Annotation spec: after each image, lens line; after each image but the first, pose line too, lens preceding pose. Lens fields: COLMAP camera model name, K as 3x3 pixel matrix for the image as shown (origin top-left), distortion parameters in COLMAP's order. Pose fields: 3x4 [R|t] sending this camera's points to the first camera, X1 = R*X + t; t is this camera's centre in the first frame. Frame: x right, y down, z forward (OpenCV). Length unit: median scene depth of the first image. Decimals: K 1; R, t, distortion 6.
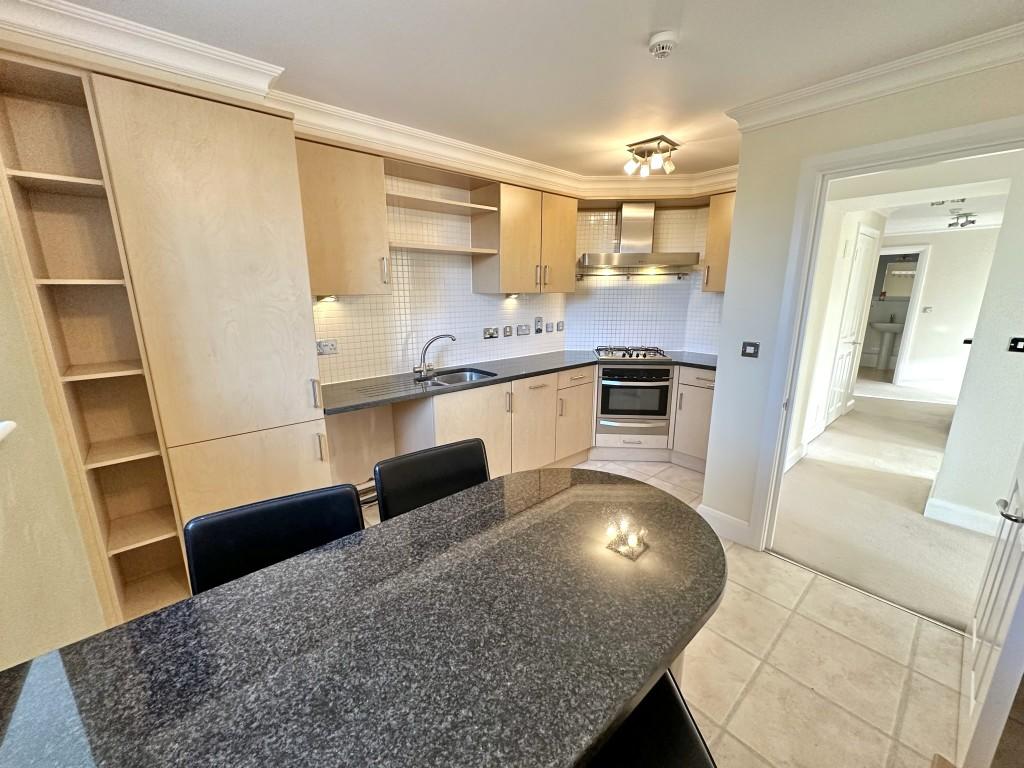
lens RADIAL K [[406.4, 0, 514.5], [0, 406.4, 384.1], [0, 0, 1]] dist [-0.000656, -0.000110]
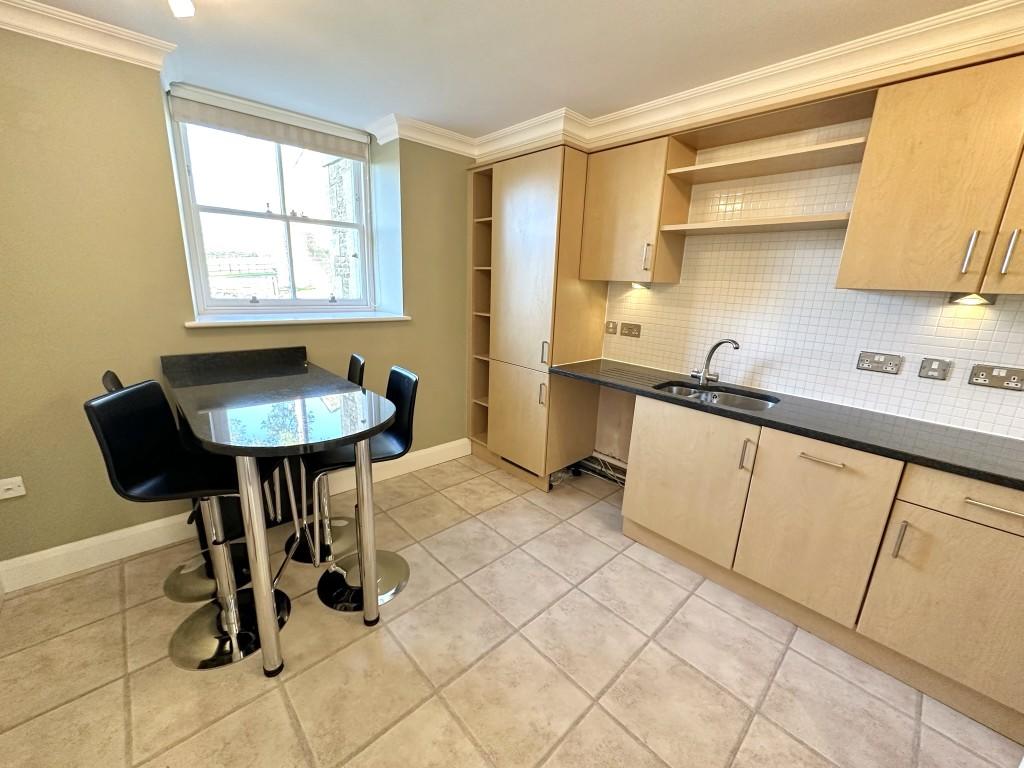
lens RADIAL K [[406.4, 0, 512.6], [0, 406.4, 383.5], [0, 0, 1]] dist [-0.000656, -0.000110]
pose [[0.029389, 0.248367, -0.968220, 0.475315], [-0.265212, 0.935859, 0.232016, -0.093870], [0.963742, 0.249965, 0.093374, 0.466133]]
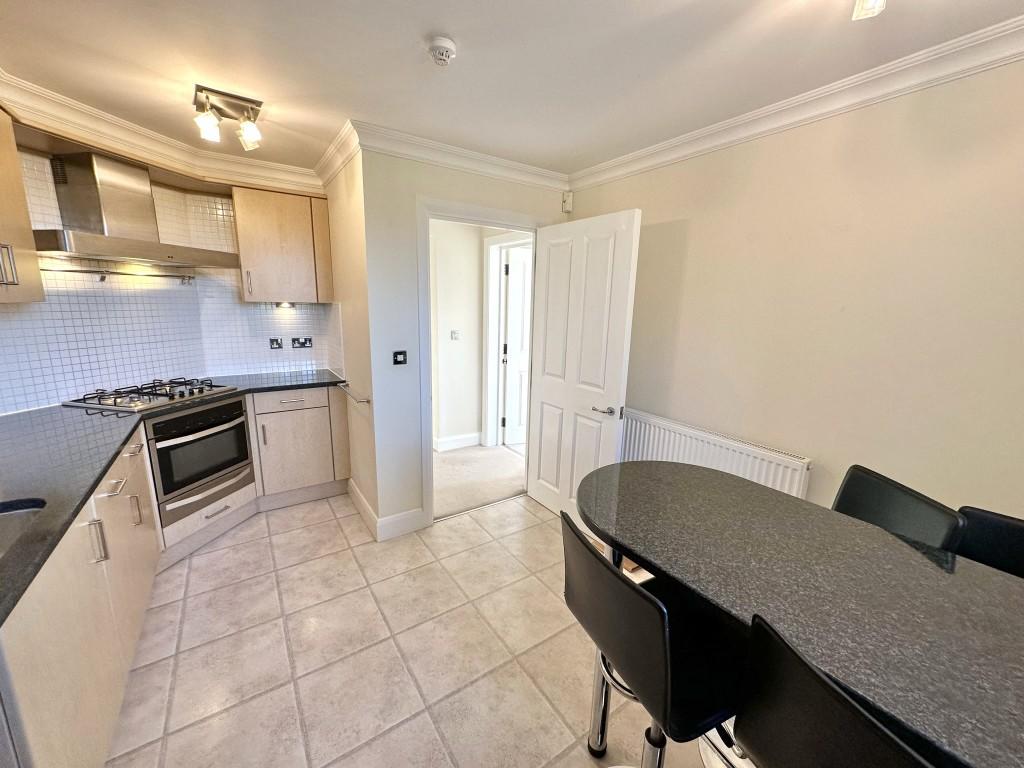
lens RADIAL K [[406.4, 0, 511.3], [0, 406.4, 384.2], [0, 0, 1]] dist [-0.000656, -0.000110]
pose [[0.132867, -0.192400, 0.972280, -0.308248], [0.202976, 0.965468, 0.163314, -0.090591], [-0.970127, 0.175651, 0.167331, 0.365601]]
